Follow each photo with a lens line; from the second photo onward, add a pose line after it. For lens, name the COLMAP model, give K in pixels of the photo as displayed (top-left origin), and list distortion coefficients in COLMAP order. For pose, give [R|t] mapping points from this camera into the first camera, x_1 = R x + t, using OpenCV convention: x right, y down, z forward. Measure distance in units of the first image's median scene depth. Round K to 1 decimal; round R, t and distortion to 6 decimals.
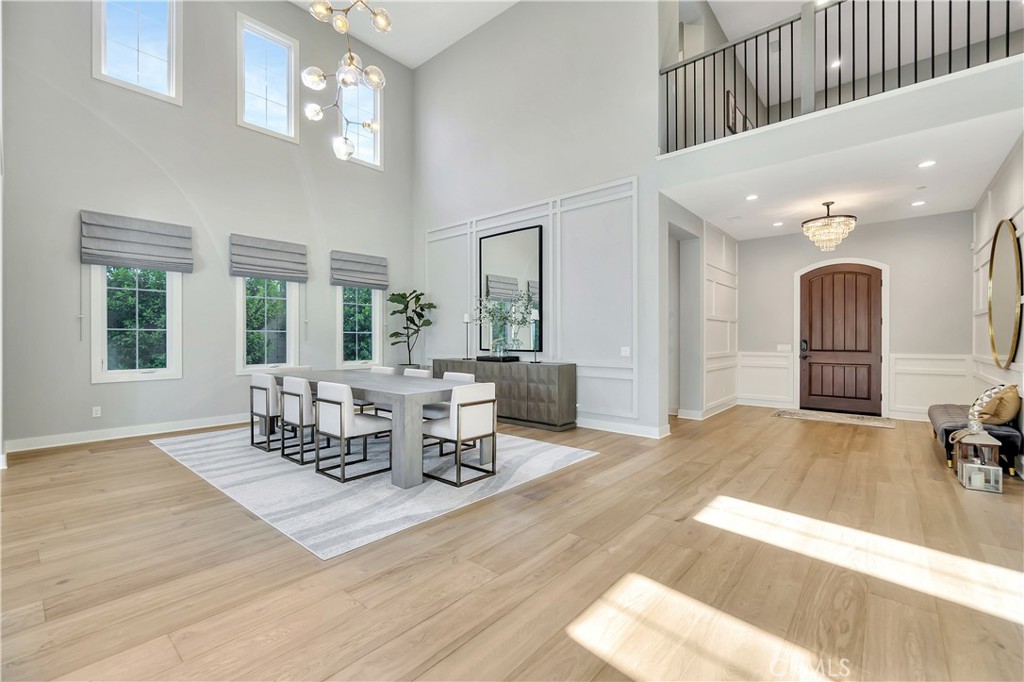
lens RADIAL K [[439.7, 0, 511.8], [0, 439.7, 340.8], [0, 0, 1]] dist [-0.008059, 0.000045]
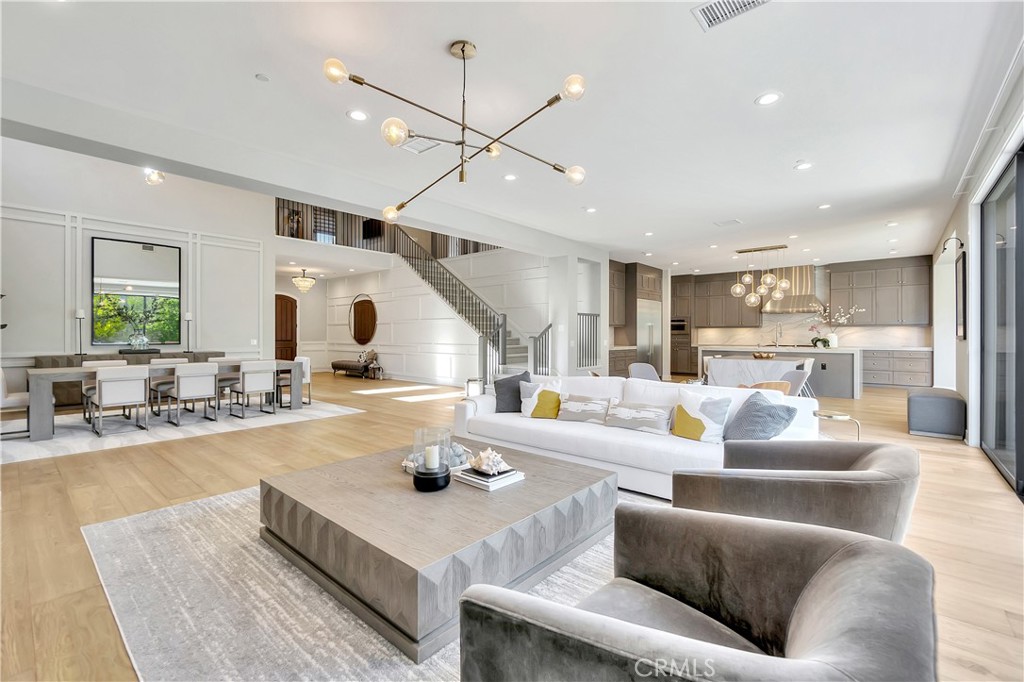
lens RADIAL K [[439.7, 0, 508.8], [0, 439.7, 335.7], [0, 0, 1]] dist [-0.008059, 0.000045]
pose [[0.011456, -0.000174, 0.999934, -1.153727], [0.000630, 1.000000, 0.000167, -0.000118], [-0.999934, 0.000628, 0.011456, 0.006307]]
